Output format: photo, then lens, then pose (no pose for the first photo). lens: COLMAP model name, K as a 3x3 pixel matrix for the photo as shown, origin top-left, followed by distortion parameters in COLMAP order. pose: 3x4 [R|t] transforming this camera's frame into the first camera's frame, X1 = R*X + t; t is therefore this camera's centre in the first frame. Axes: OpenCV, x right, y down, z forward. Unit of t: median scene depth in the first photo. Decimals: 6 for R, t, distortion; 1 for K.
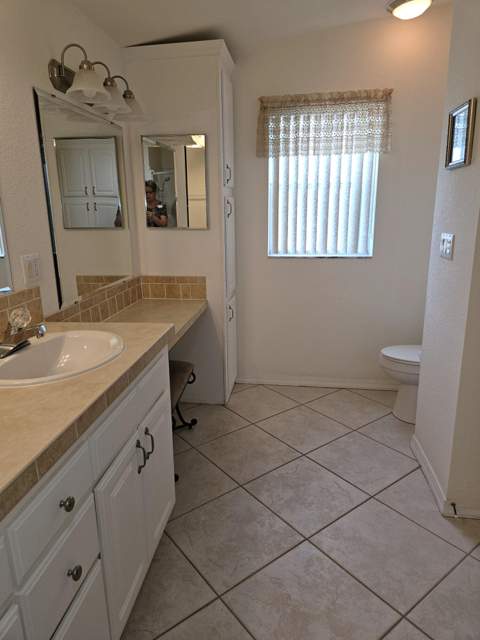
lens RADIAL K [[435.1, 0, 242.0], [0, 435.1, 318.1], [0, 0, 1]] dist [0.064455, -0.058811]
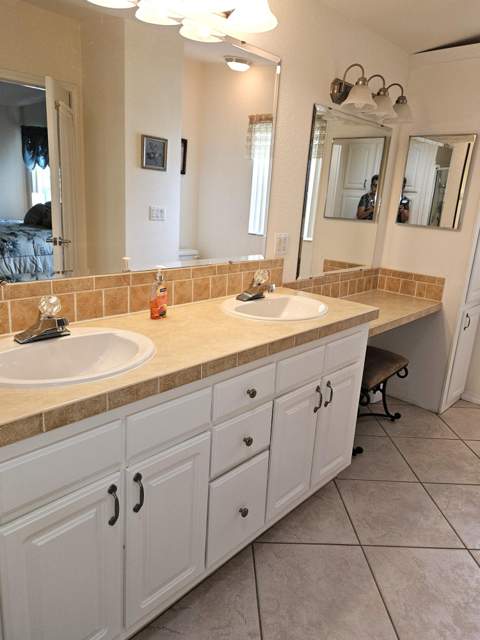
lens RADIAL K [[435.1, 0, 242.0], [0, 435.1, 318.1], [0, 0, 1]] dist [0.064455, -0.058811]
pose [[0.825770, 0.218272, -0.520059, 0.119131], [-0.210927, 0.974684, 0.074163, 0.023683], [0.523081, 0.048453, 0.850904, -0.126094]]
